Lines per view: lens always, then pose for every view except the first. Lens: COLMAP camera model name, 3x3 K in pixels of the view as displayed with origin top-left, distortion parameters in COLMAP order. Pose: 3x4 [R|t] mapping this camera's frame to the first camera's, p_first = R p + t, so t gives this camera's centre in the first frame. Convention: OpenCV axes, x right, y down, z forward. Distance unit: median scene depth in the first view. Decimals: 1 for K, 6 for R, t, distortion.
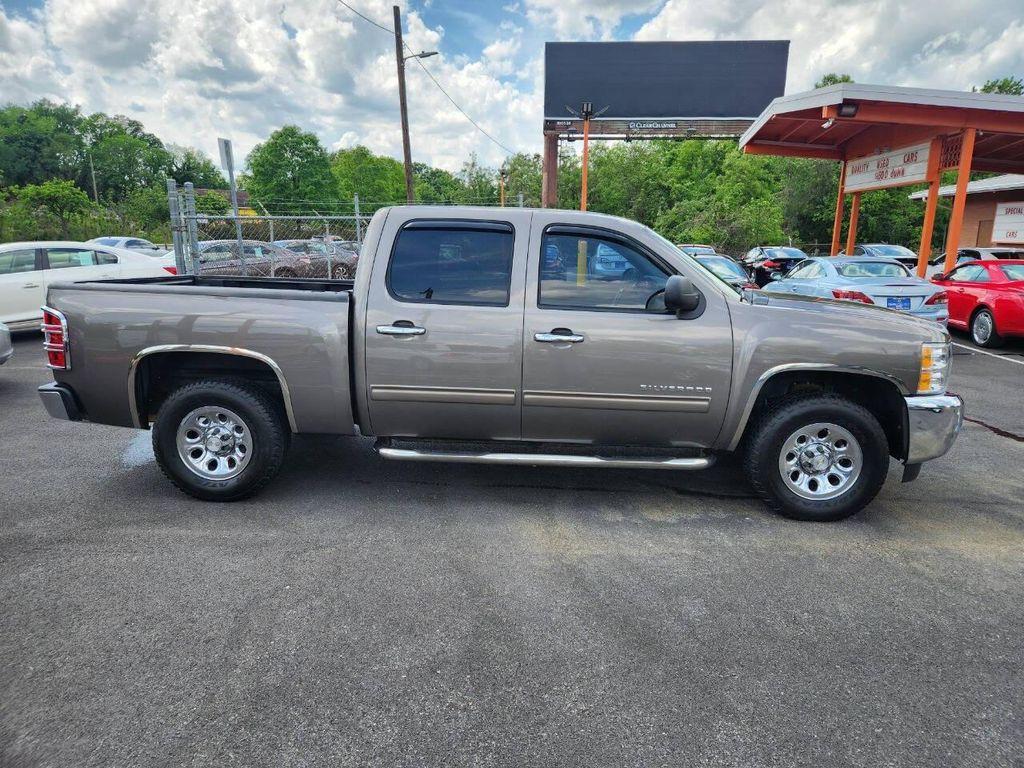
lens RADIAL K [[715.8, 0, 509.3], [0, 715.8, 396.2], [0, 0, 1]] dist [0.061017, -0.043023]
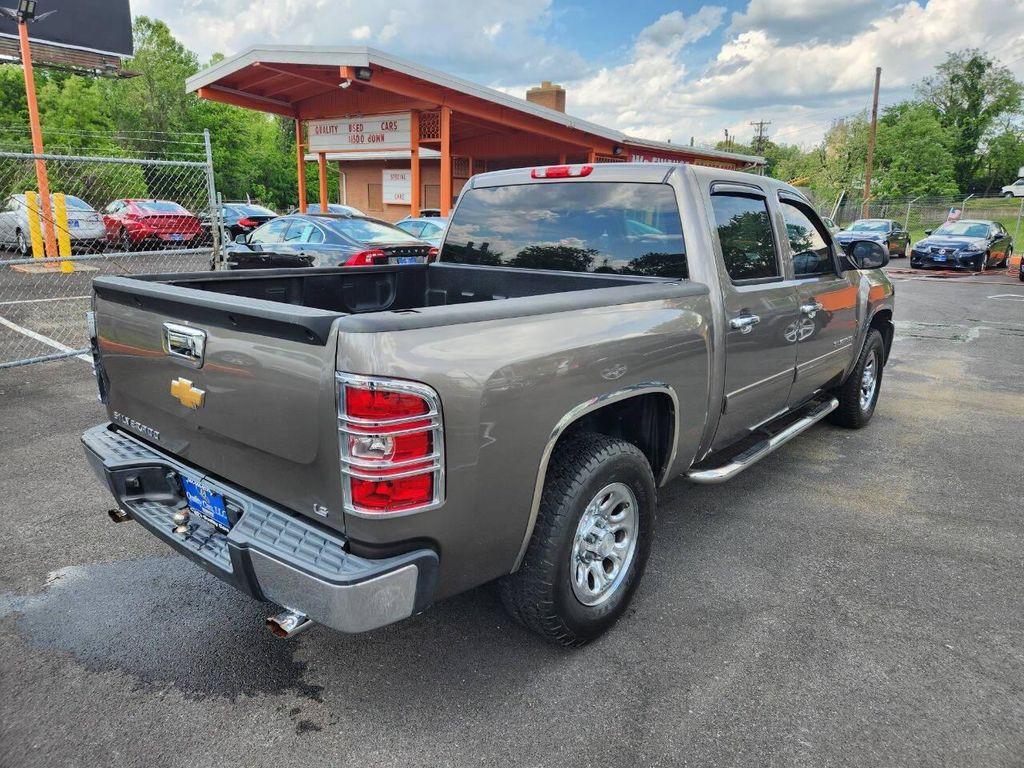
lens RADIAL K [[713.4, 0, 505.4], [0, 713.4, 388.8], [0, 0, 1]] dist [0.066905, -0.049531]
pose [[0.569993, -0.201851, 0.796470, -0.326118], [0.160670, 0.978023, 0.132880, -0.057244], [-0.805787, 0.052228, 0.589898, 0.249007]]
